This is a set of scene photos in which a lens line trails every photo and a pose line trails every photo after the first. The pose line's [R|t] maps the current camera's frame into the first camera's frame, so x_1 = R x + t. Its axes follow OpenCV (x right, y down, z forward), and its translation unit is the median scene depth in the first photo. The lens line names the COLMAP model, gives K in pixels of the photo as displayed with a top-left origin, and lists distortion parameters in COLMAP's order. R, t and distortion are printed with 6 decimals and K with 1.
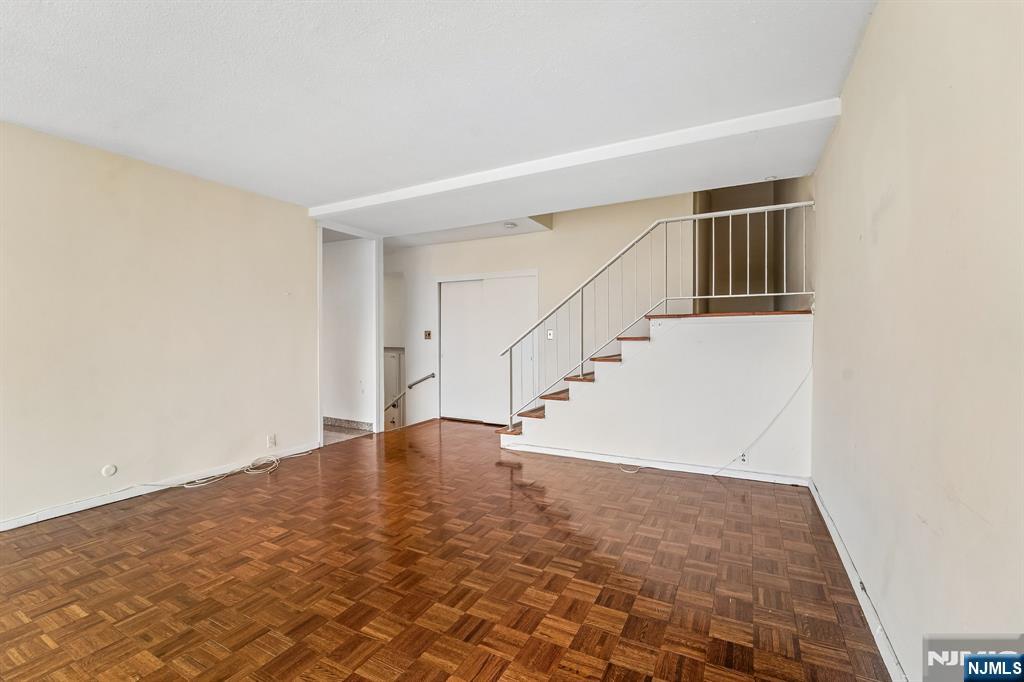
lens RADIAL K [[421.9, 0, 513.1], [0, 421.9, 338.8], [0, 0, 1]] dist [0.000224, 0.000046]
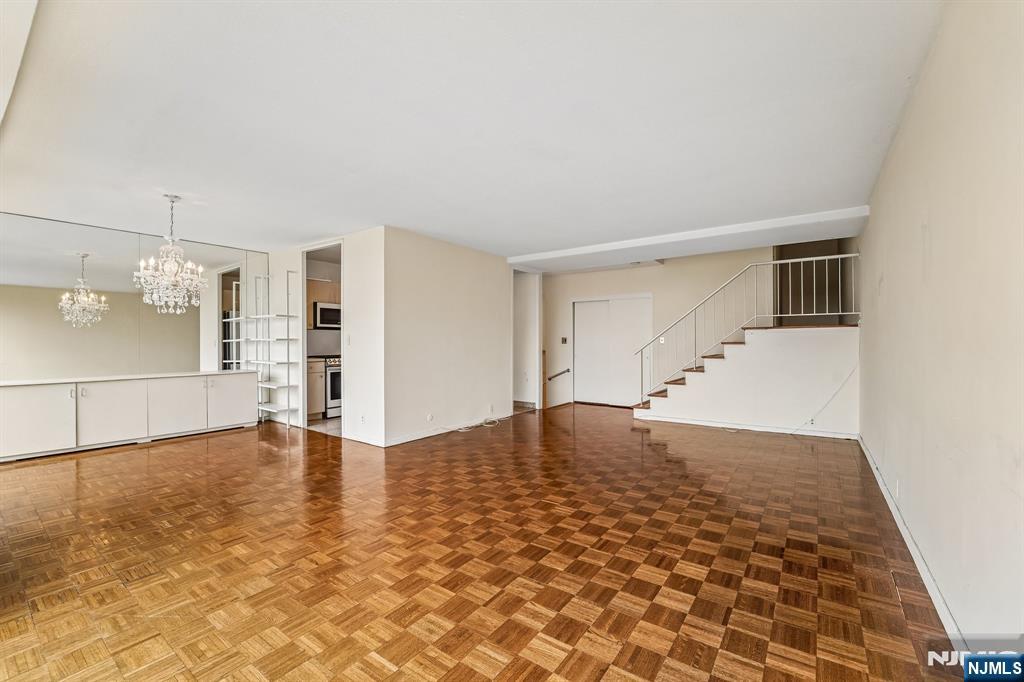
lens RADIAL K [[434.8, 0, 512.0], [0, 434.8, 341.0], [0, 0, 1]] dist [-0.000615, -0.000109]
pose [[0.994688, -0.001478, -0.102930, -0.313307], [0.000719, 0.999972, -0.007409, 0.003272], [0.102938, 0.007295, 0.994661, -0.571780]]
